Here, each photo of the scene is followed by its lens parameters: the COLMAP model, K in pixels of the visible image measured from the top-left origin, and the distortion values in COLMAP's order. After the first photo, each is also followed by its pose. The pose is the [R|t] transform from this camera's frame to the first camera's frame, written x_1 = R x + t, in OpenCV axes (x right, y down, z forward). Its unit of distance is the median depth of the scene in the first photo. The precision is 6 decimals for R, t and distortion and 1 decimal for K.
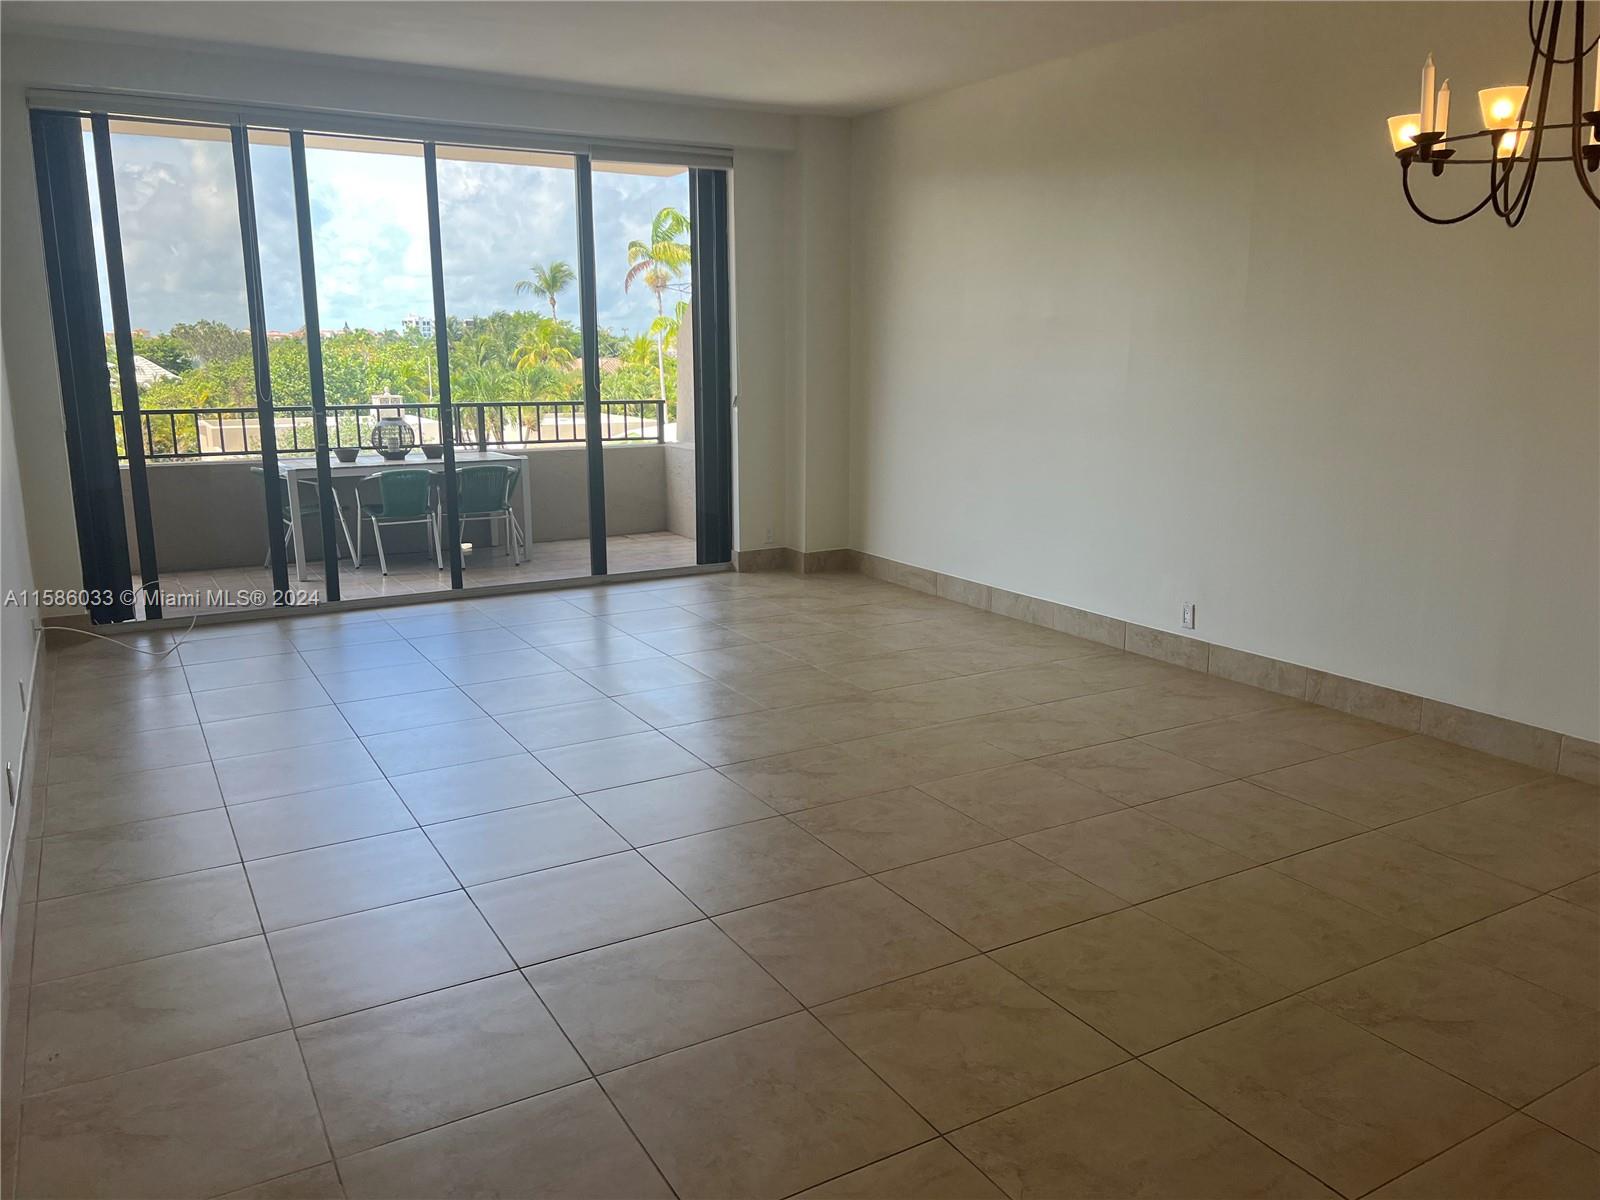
lens RADIAL K [[1187.0, 0, 792.1], [0, 1187.0, 600.5], [0, 0, 1]] dist [0.009001, -0.023578]
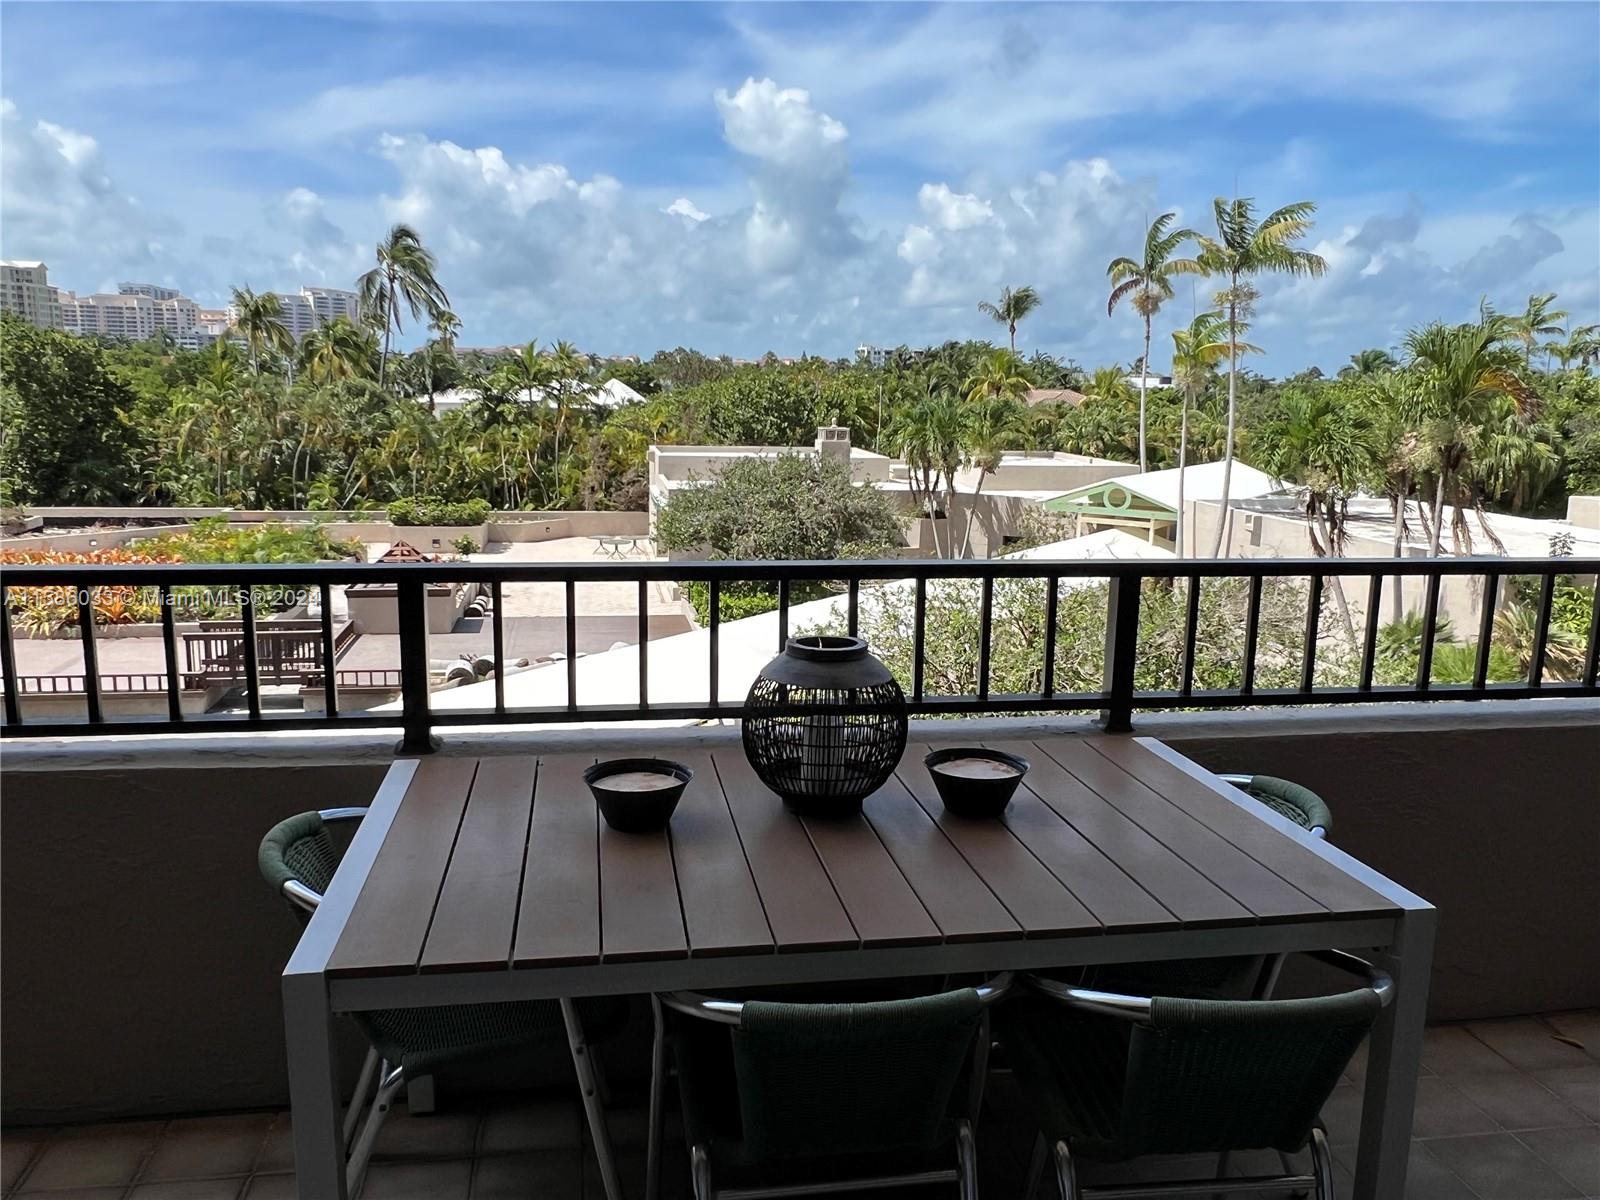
lens RADIAL K [[1187.0, 0, 783.4], [0, 1187.0, 594.7], [0, 0, 1]] dist [0.009001, -0.023578]
pose [[0.932889, 0.081190, -0.350892, -0.049105], [-0.091498, 0.995722, -0.012868, -0.030349], [0.348347, 0.044110, 0.936327, 0.144517]]
